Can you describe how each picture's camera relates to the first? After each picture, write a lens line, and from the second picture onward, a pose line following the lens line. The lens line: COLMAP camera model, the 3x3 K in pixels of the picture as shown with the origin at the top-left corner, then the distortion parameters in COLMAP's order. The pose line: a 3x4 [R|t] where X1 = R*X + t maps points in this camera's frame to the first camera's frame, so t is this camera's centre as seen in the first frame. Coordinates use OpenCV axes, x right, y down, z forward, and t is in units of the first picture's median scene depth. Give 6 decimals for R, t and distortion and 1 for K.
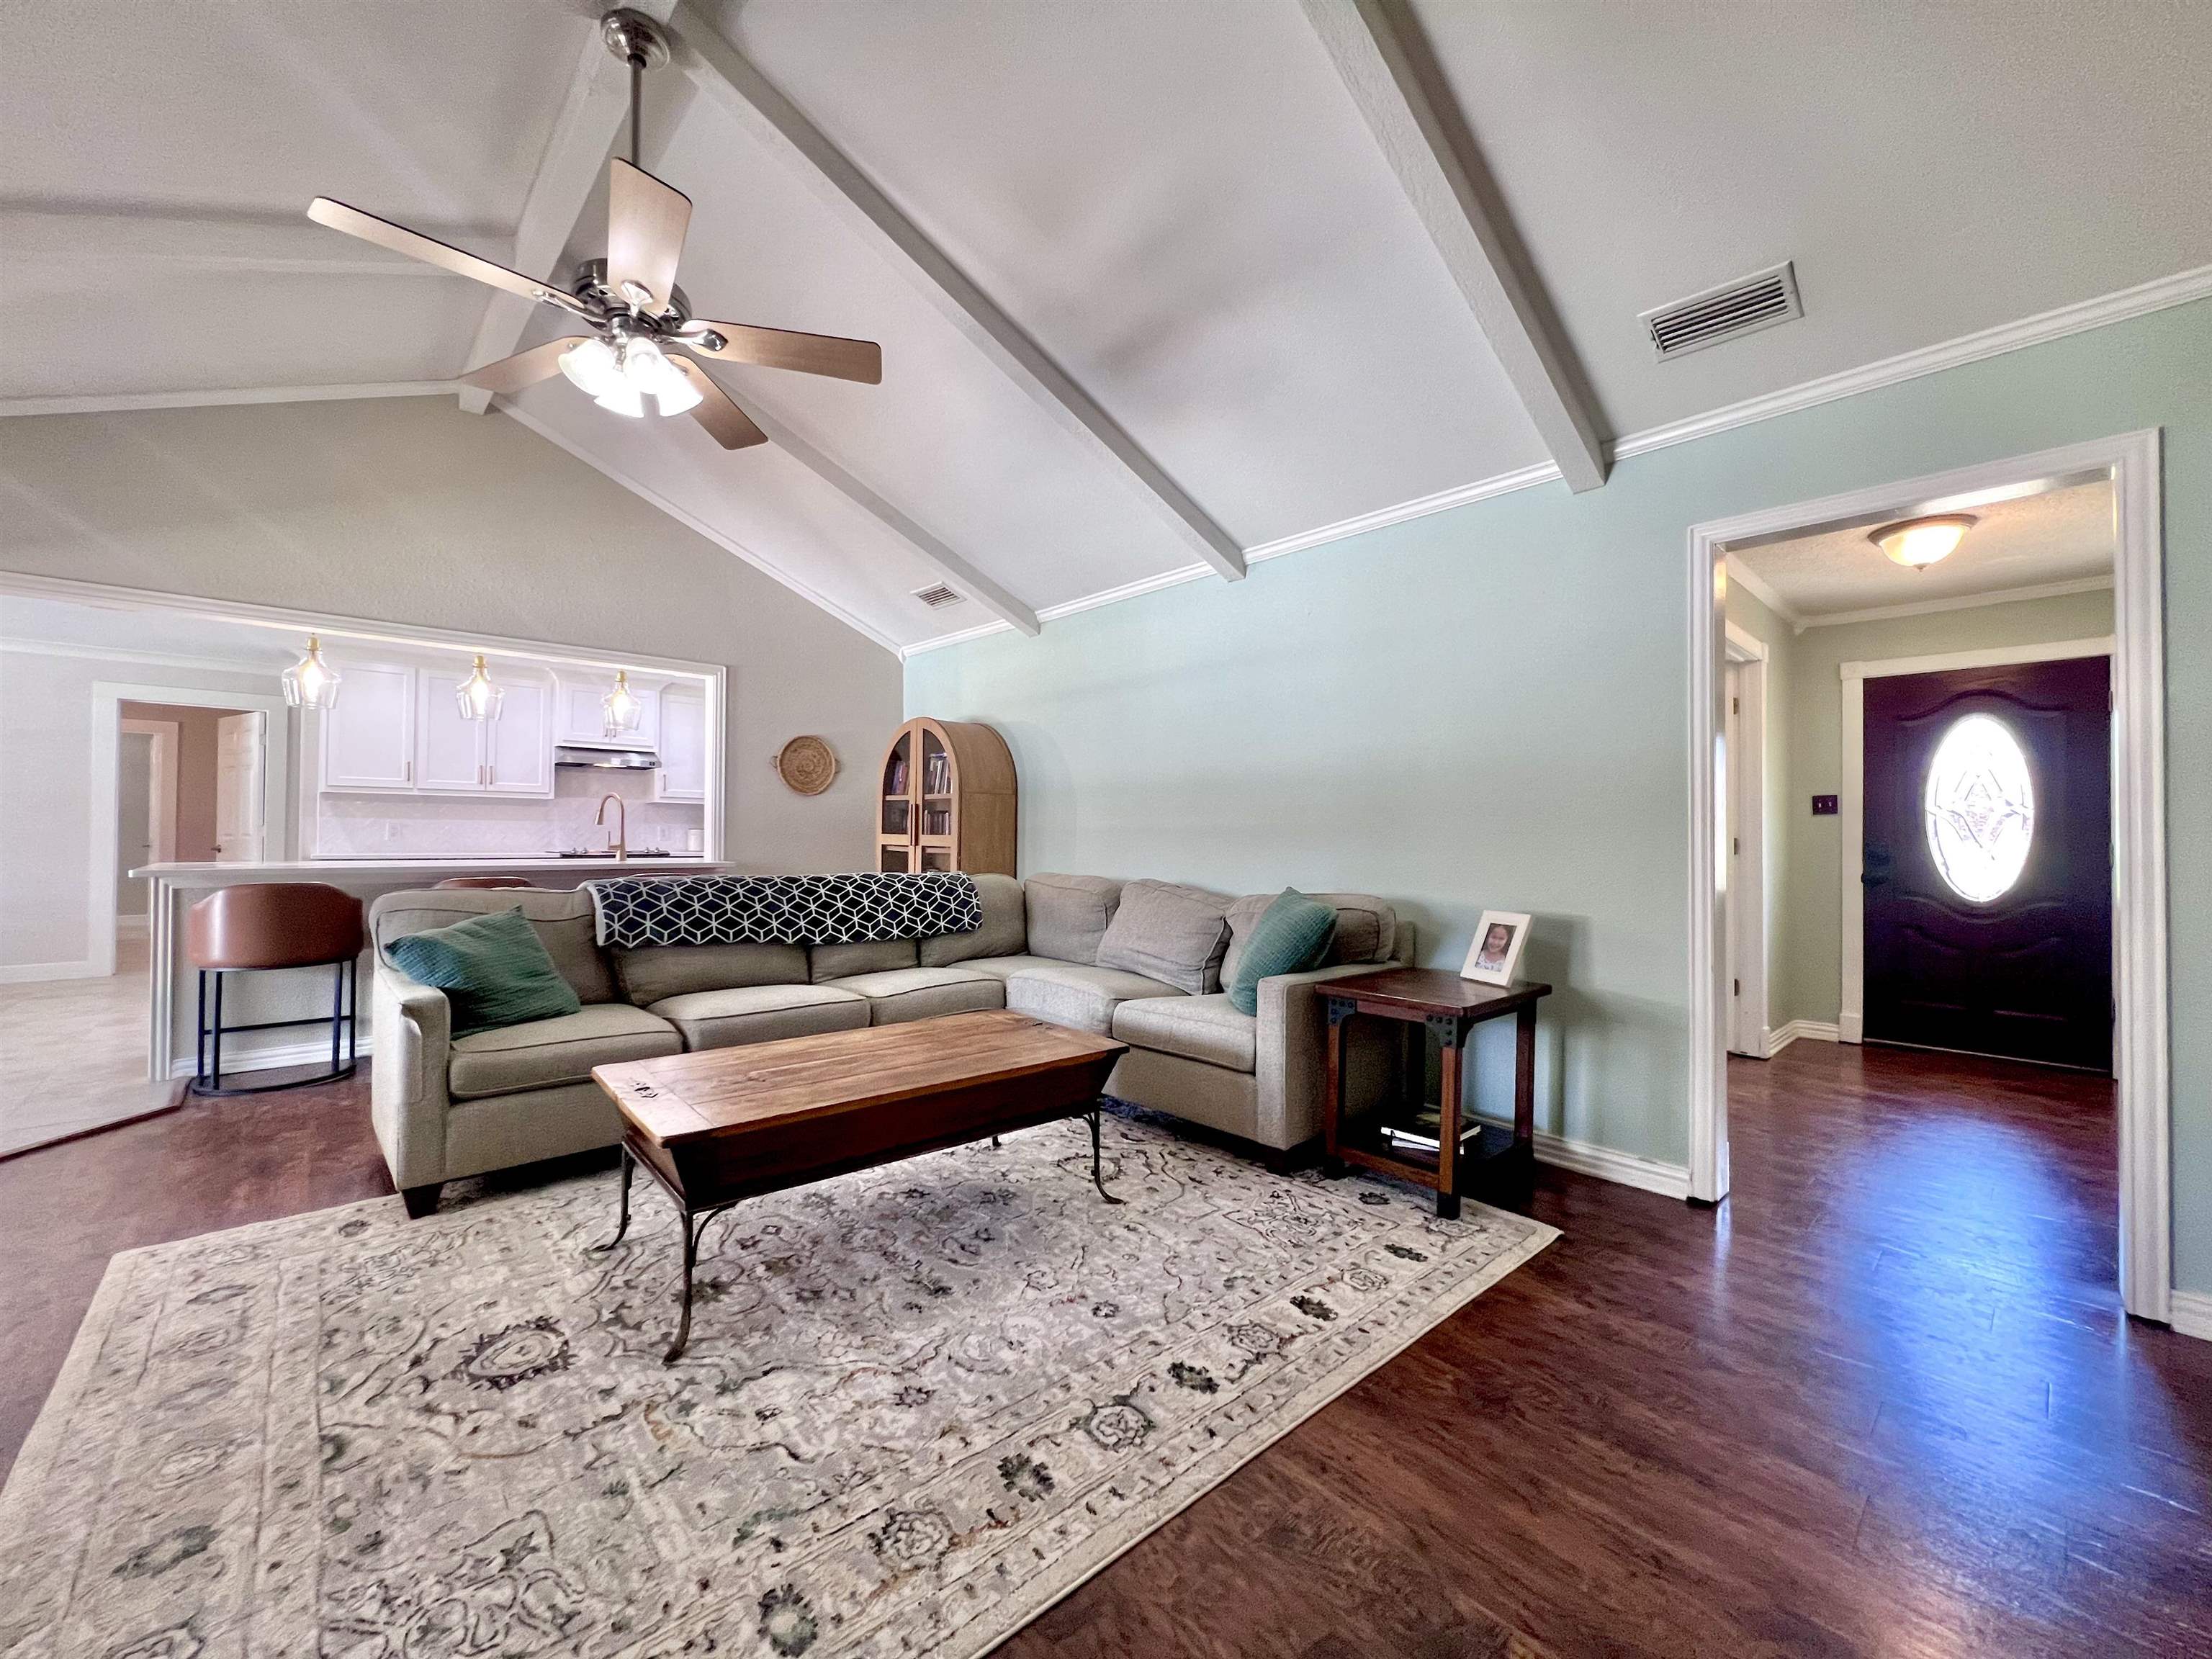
lens RADIAL K [[892.6, 0, 1105.7], [0, 892.6, 825.4], [0, 0, 1]] dist [0.001065, 0.000013]
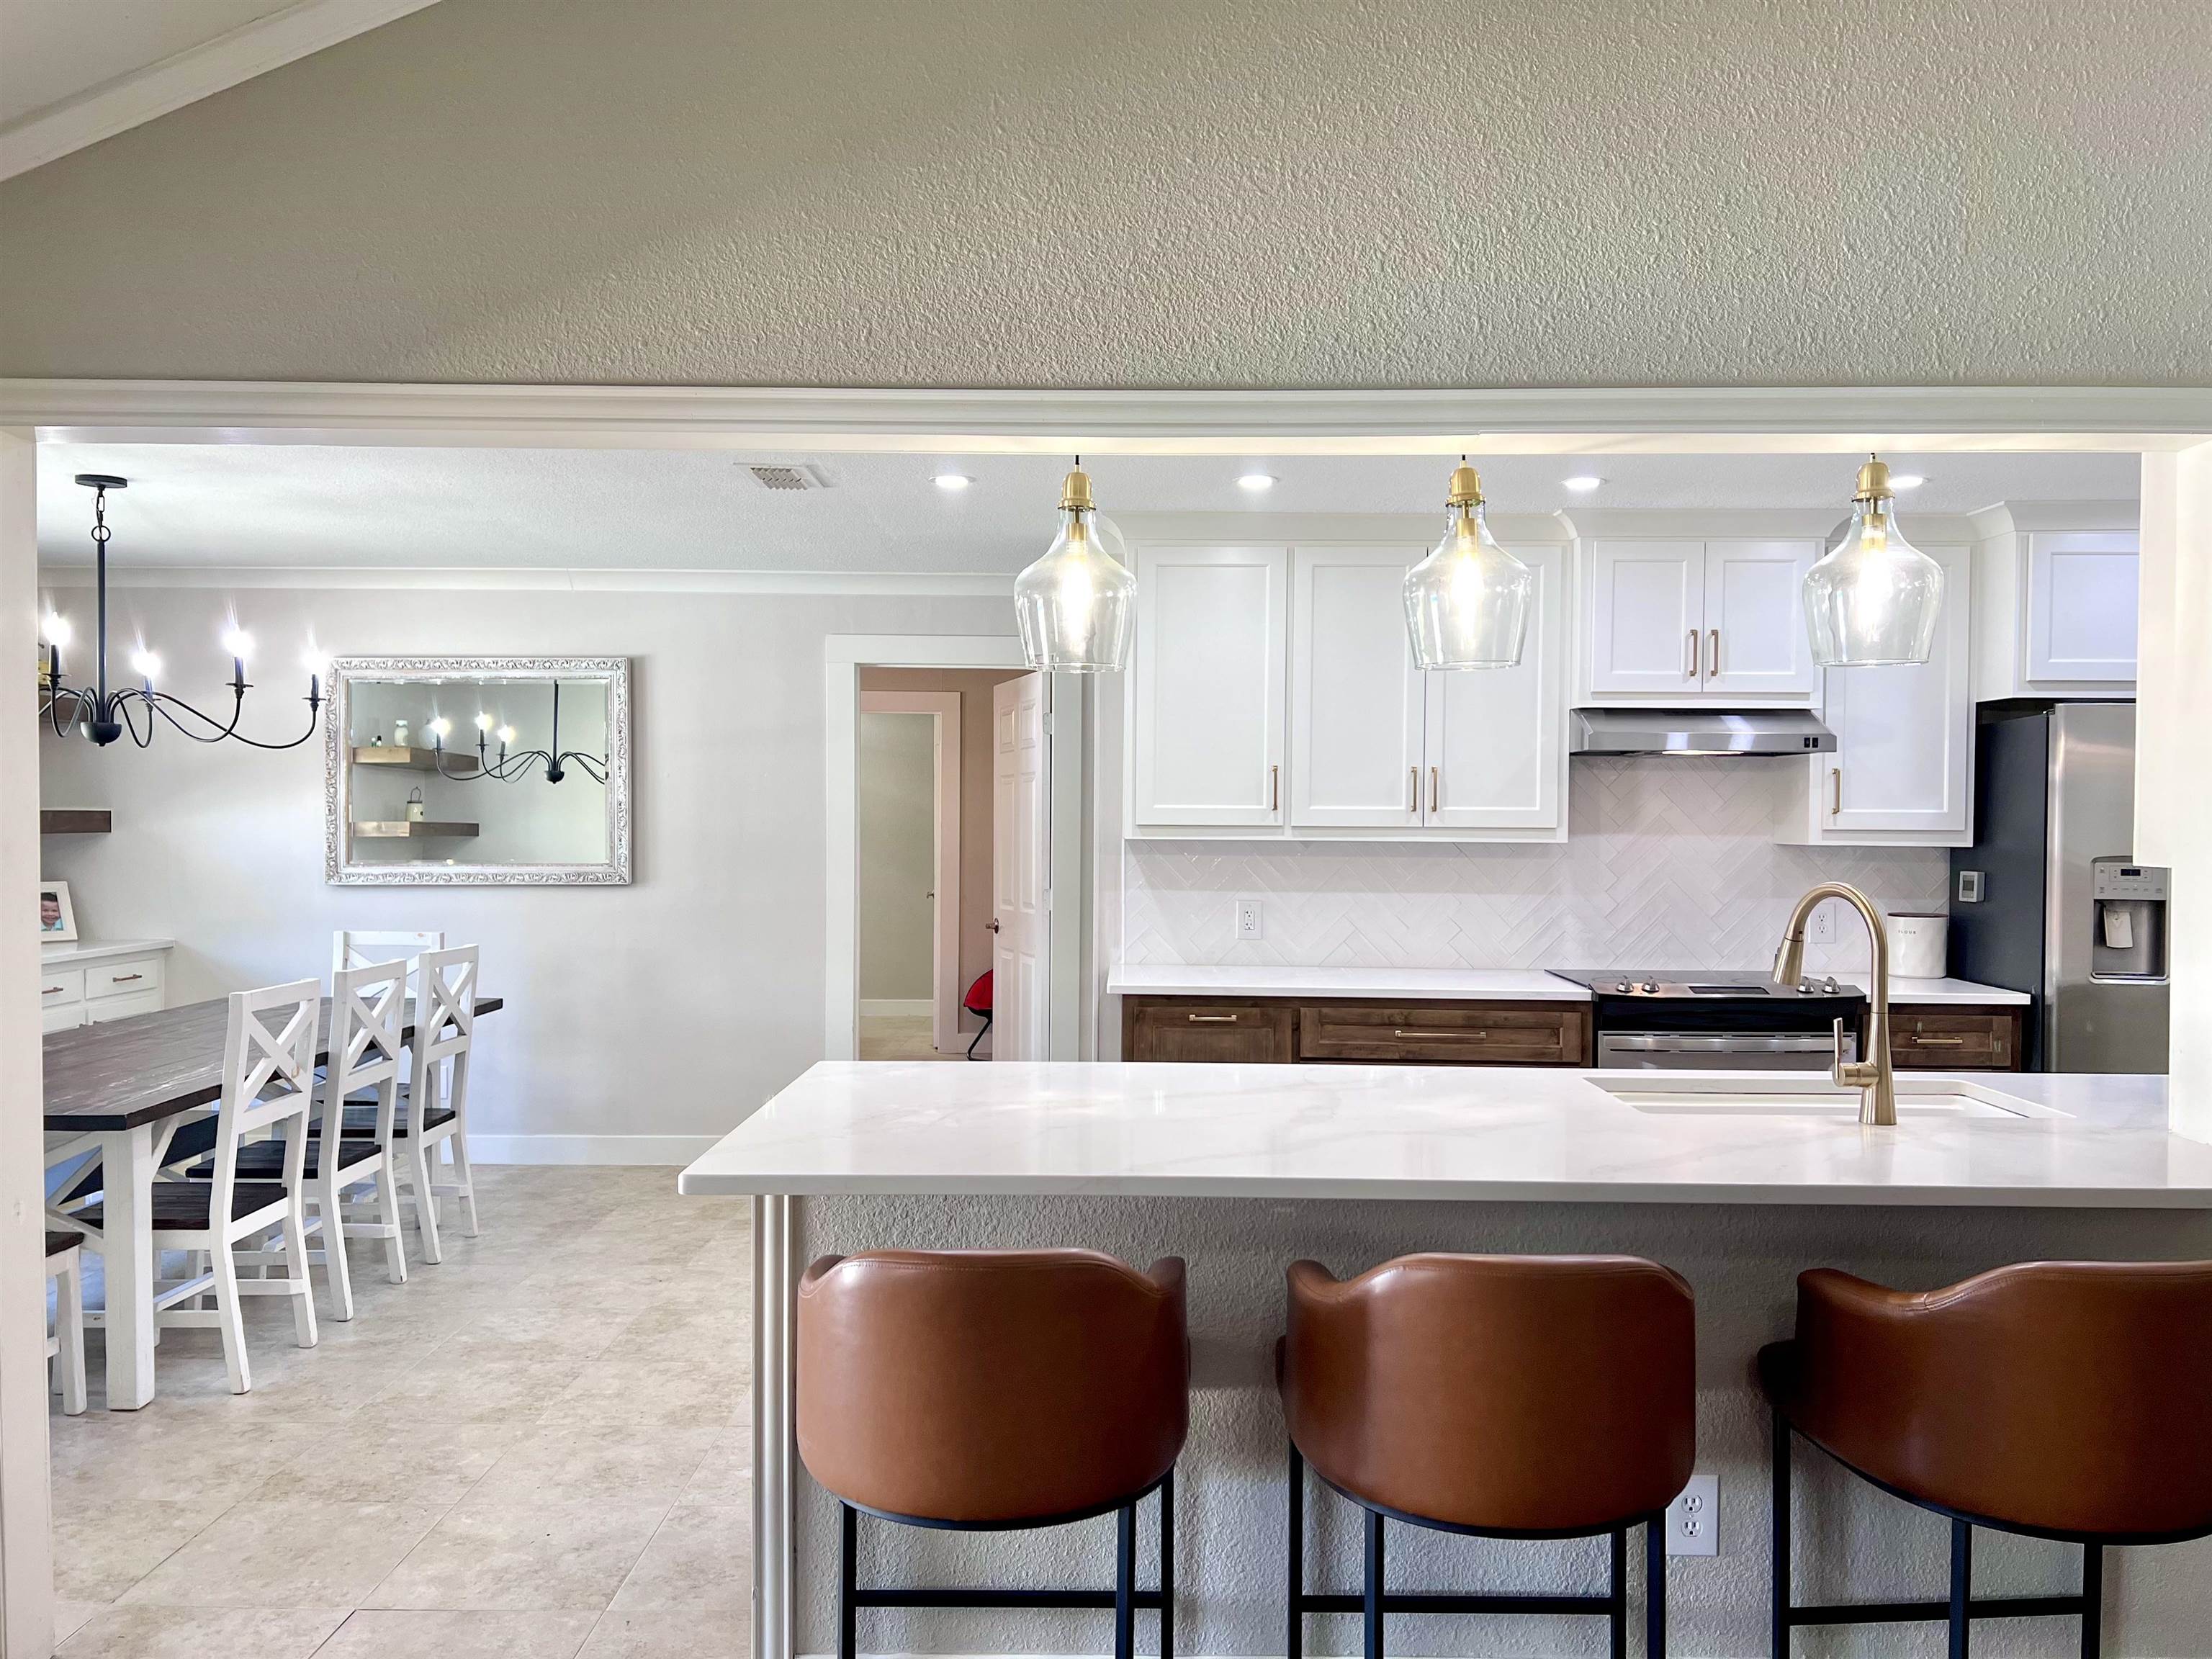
lens RADIAL K [[1674.5, 0, 1108.0], [0, 1674.5, 831.3], [0, 0, 1]] dist [0.010498, 0.000504]
pose [[0.728832, 0.003943, -0.684681, -0.267101], [0.008219, 0.999861, 0.014508, -0.049117], [0.684643, -0.016201, 0.728699, 0.331043]]
